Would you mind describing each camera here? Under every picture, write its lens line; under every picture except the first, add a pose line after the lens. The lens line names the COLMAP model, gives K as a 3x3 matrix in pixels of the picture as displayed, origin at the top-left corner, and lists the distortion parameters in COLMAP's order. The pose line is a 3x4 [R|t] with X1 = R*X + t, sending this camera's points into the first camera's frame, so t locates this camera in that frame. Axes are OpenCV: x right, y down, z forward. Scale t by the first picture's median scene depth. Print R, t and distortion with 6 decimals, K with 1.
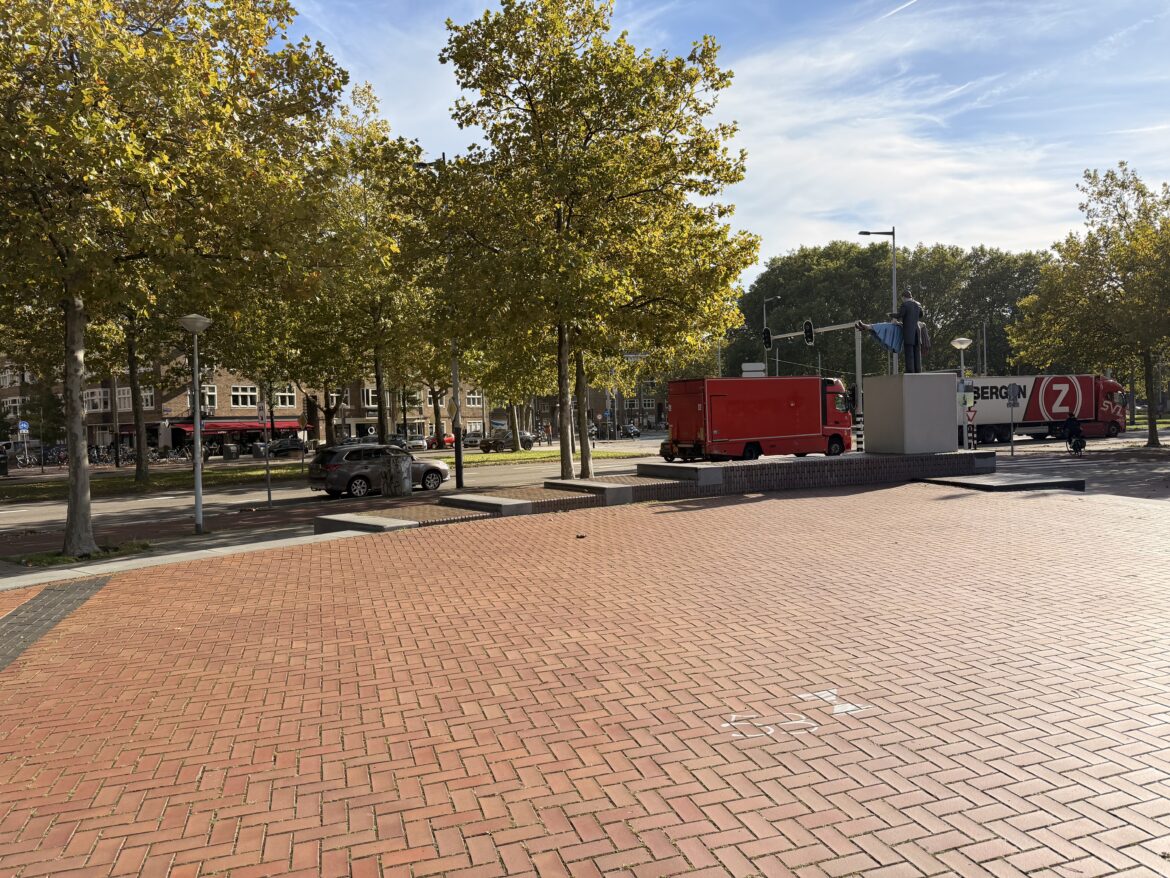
lens RADIAL K [[827.8, 0, 587.4], [0, 827.8, 437.9], [0, 0, 1]] dist [0.081516, -0.045300]
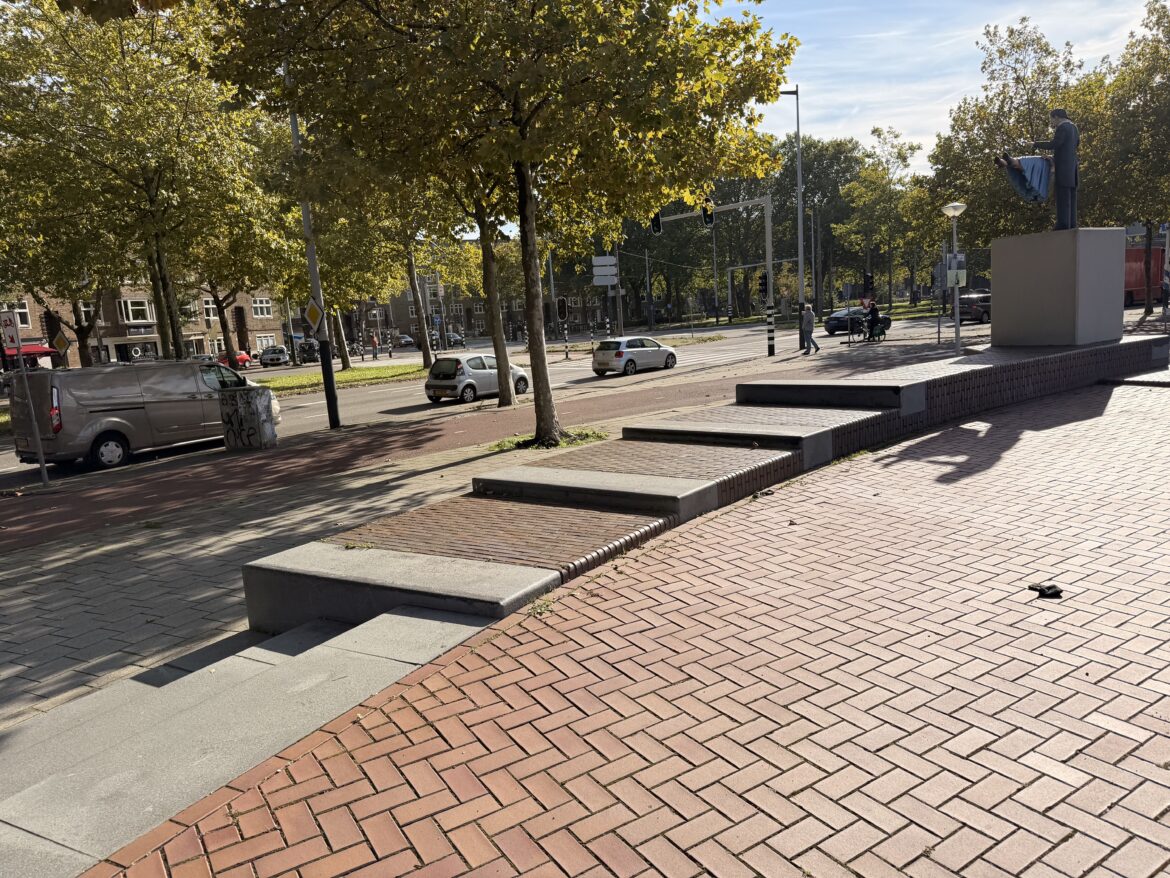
lens RADIAL K [[801.7, 0, 566.2], [0, 801.7, 452.5], [0, 0, 1]] dist [0.003357, 0.001379]
pose [[0.964929, -0.082241, 0.249296, -0.064615], [0.047950, 0.988900, 0.140636, -0.002143], [-0.258094, -0.123750, 0.958161, 0.141226]]
